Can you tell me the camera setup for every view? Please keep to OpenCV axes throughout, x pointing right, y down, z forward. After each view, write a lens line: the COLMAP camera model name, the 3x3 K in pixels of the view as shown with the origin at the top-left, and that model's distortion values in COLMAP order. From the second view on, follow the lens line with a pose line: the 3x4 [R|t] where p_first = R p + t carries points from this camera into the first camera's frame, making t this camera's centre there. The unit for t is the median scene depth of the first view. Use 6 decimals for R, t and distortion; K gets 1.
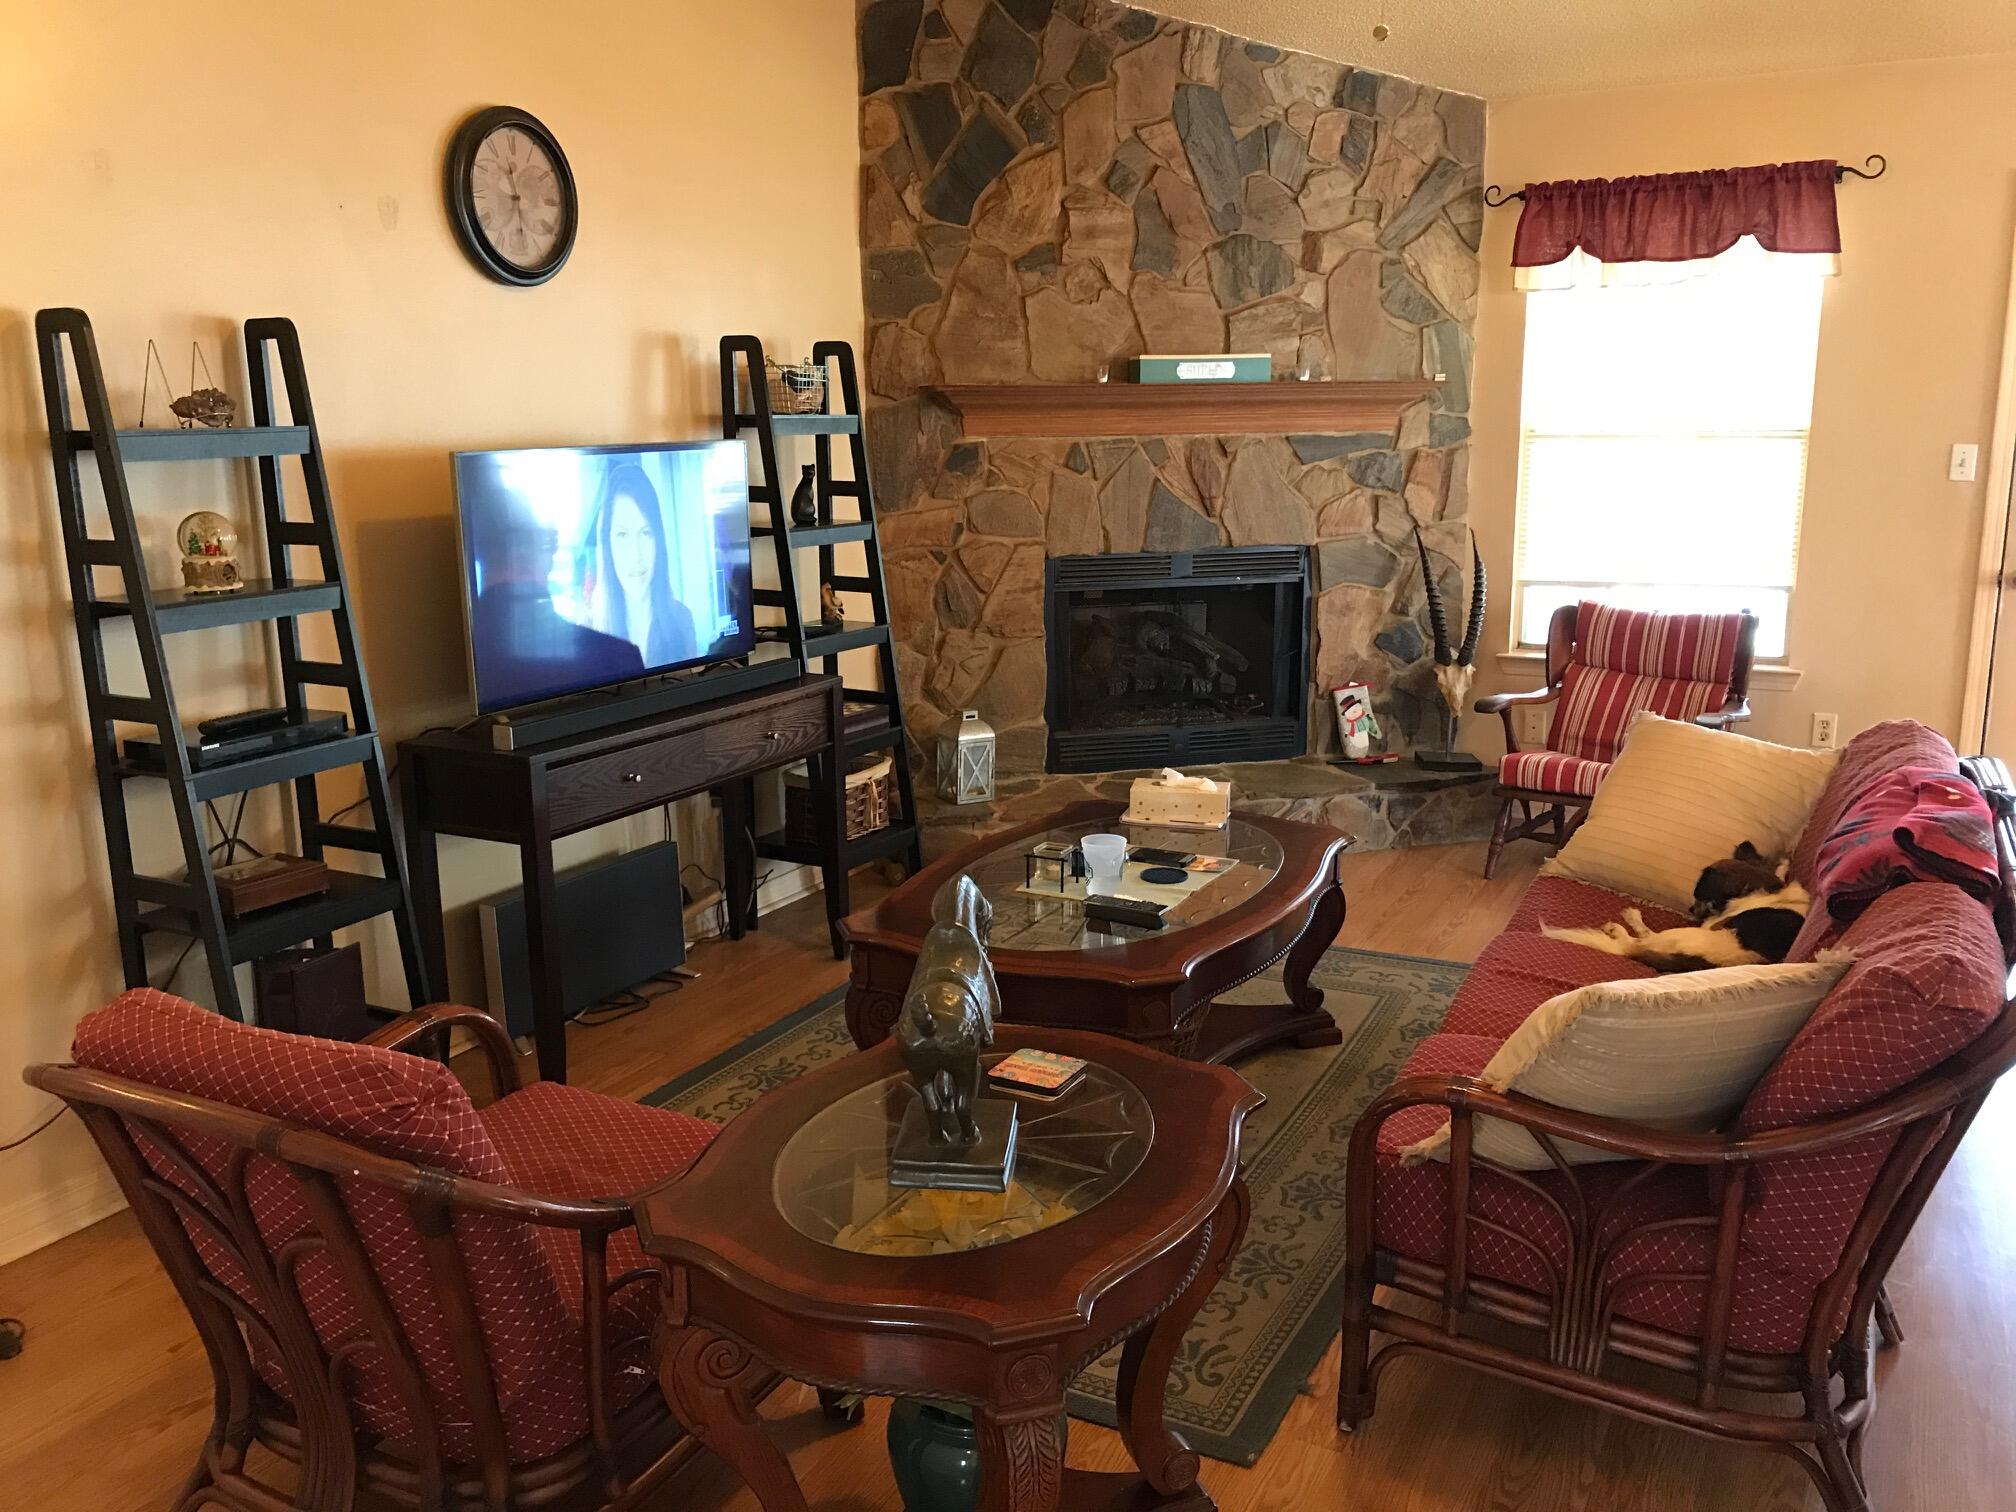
lens RADIAL K [[1649.4, 0, 1020.2], [0, 1649.4, 763.5], [0, 0, 1]] dist [0.017489, -0.016019]
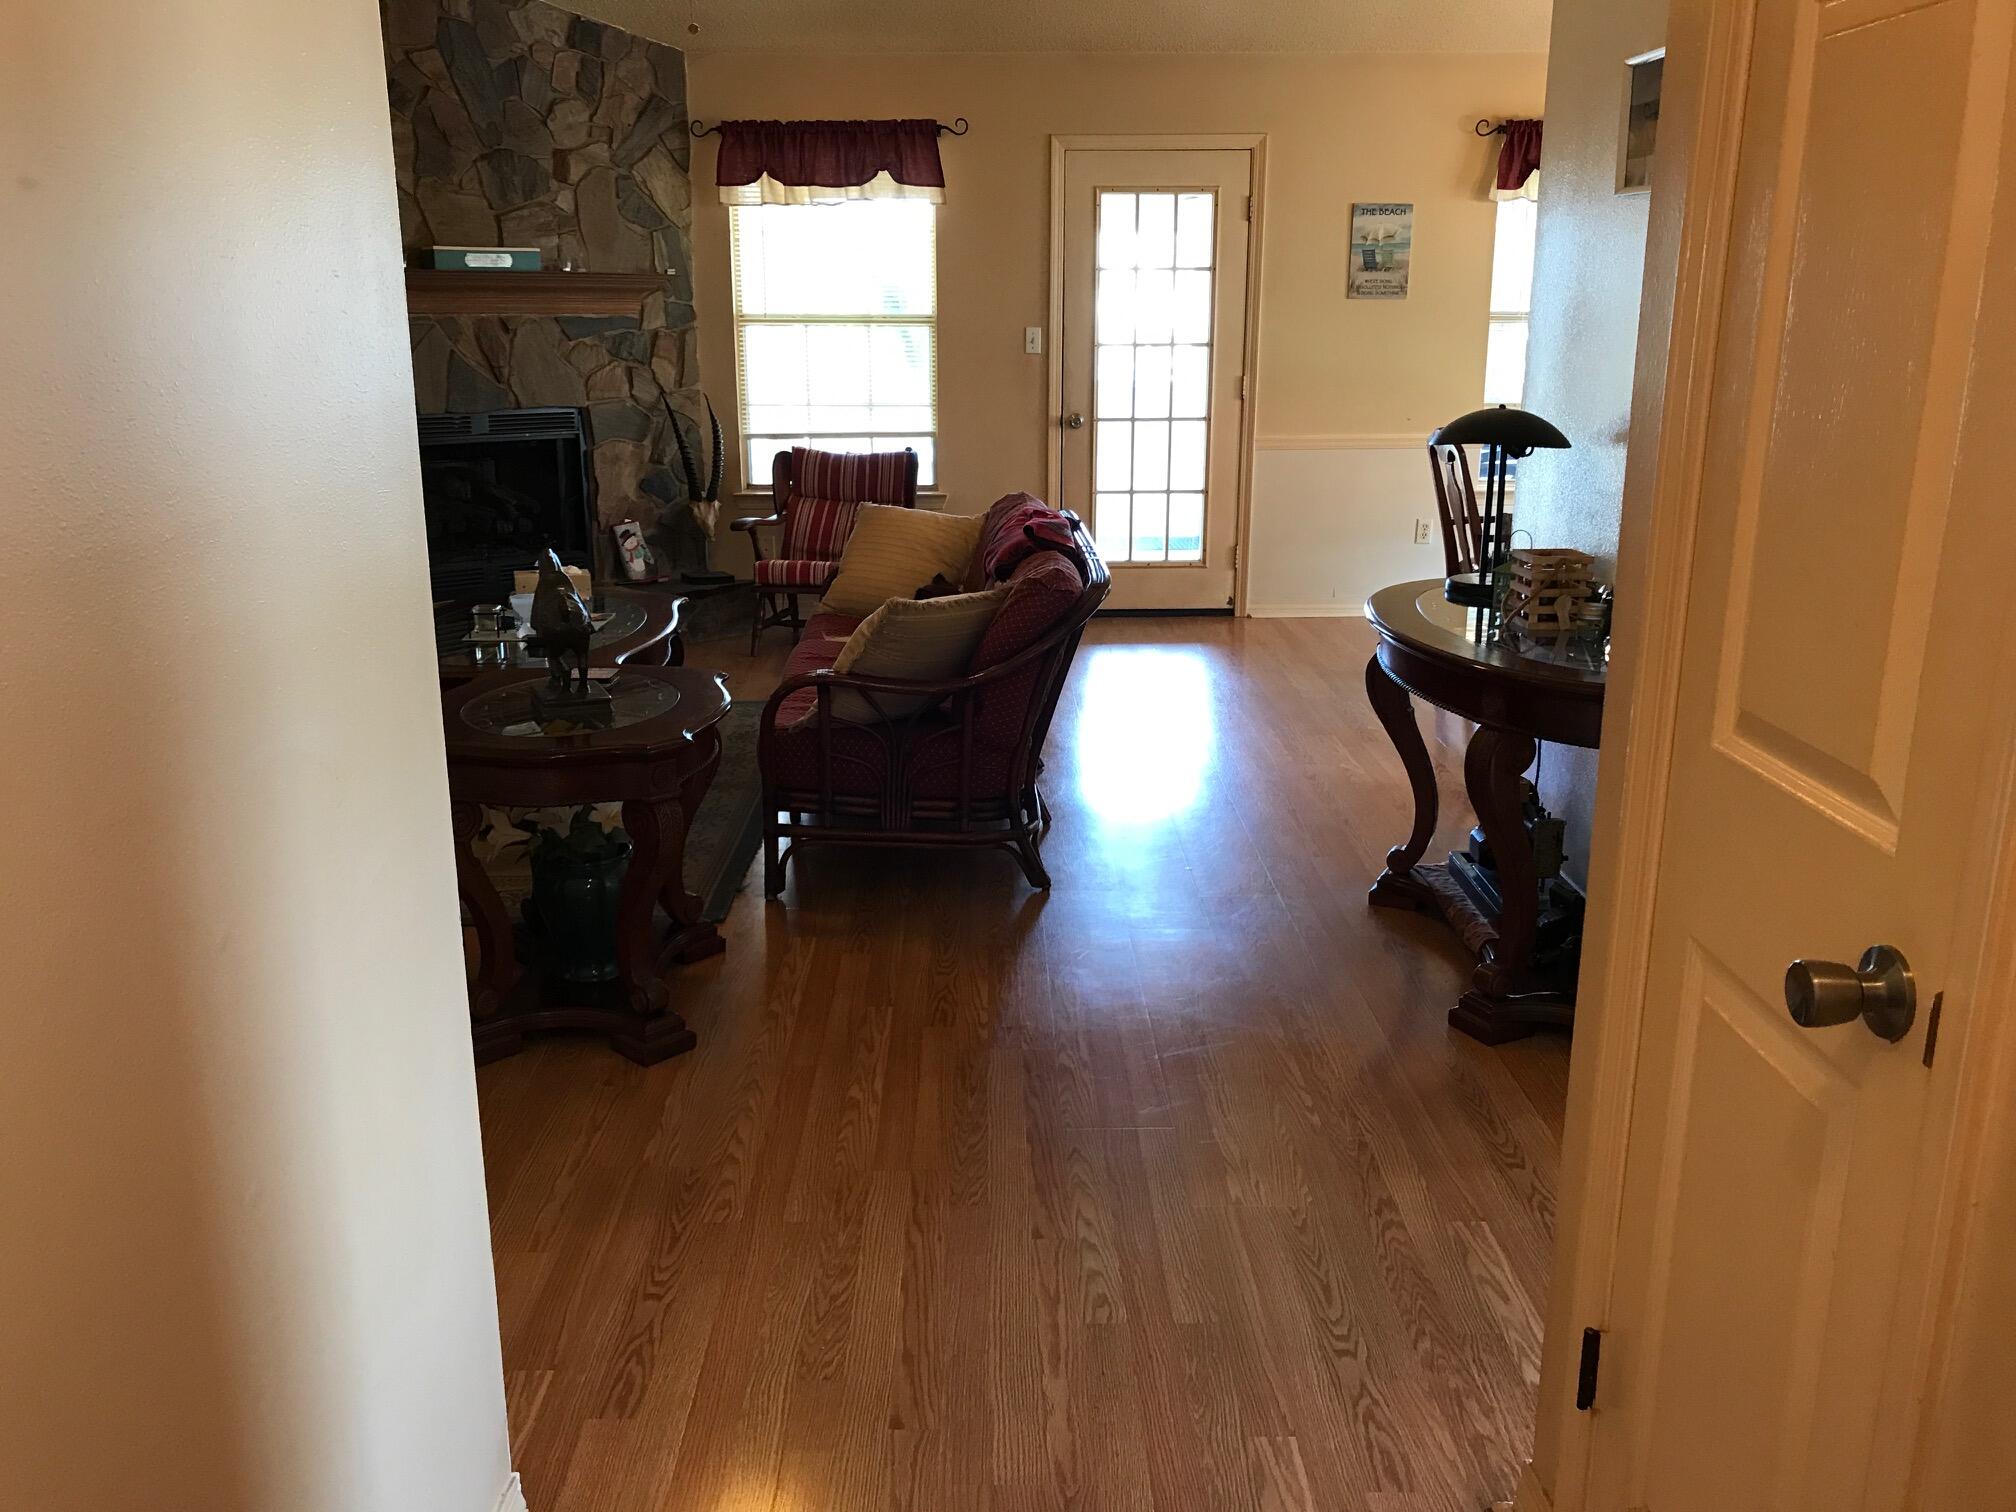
lens RADIAL K [[1649.4, 0, 1020.2], [0, 1649.4, 763.5], [0, 0, 1]] dist [0.017489, -0.016019]
pose [[0.875342, -0.118297, 0.468809, -0.154342], [0.094506, 0.992766, 0.074050, 0.074269], [-0.474177, -0.020514, 0.880190, -0.257984]]
